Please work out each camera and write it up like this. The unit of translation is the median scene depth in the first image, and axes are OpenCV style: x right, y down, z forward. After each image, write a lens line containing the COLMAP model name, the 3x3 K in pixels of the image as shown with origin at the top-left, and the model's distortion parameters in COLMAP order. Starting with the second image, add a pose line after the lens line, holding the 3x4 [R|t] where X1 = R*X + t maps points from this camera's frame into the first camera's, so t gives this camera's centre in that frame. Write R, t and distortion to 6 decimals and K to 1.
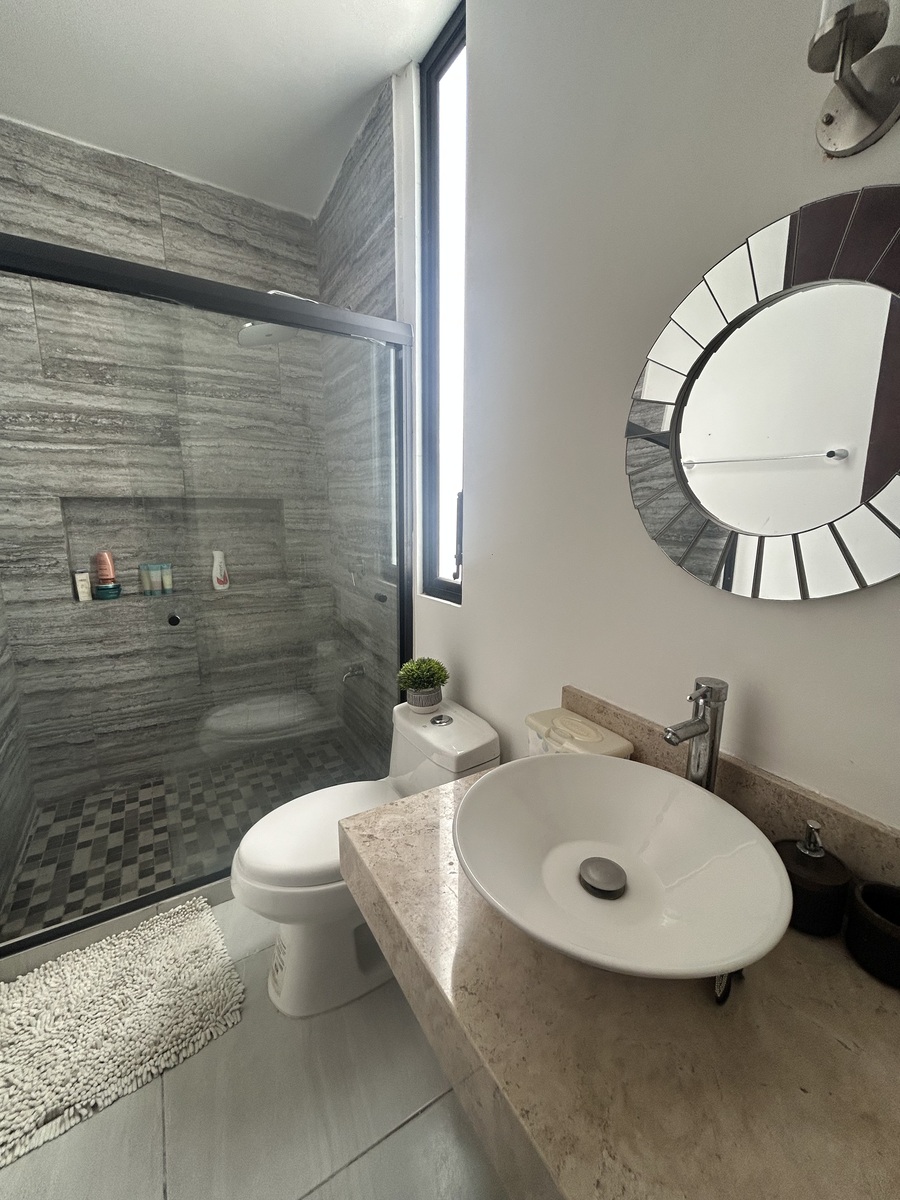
lens RADIAL K [[484.3, 0, 453.0], [0, 484.3, 603.2], [0, 0, 1]] dist [-0.004446, 0.001605]
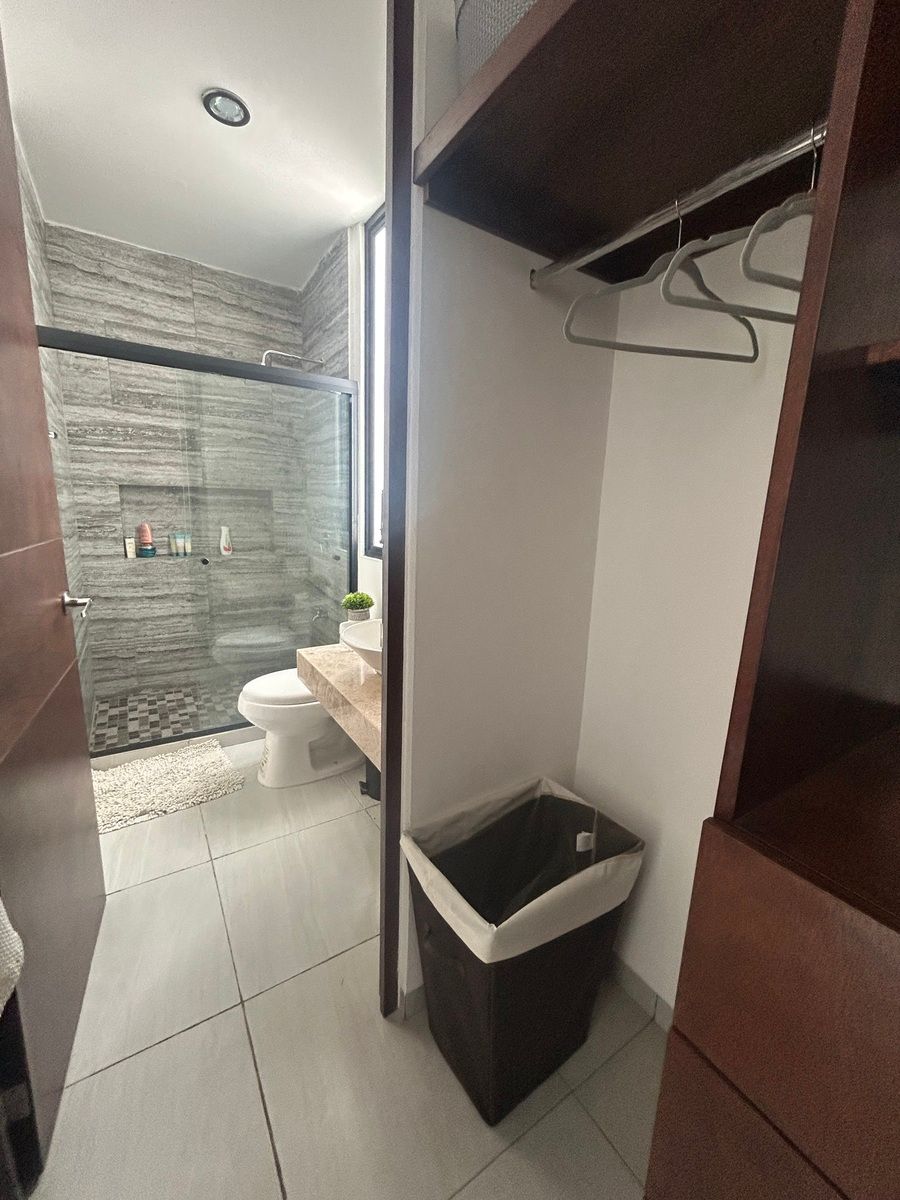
lens RADIAL K [[484.3, 0, 449.7], [0, 484.3, 602.4], [0, 0, 1]] dist [-0.004446, 0.001605]
pose [[0.999520, 0.024542, 0.018927, 0.174130], [-0.024671, 0.999674, 0.006613, 0.106495], [-0.018759, -0.007077, 0.999799, -0.505593]]
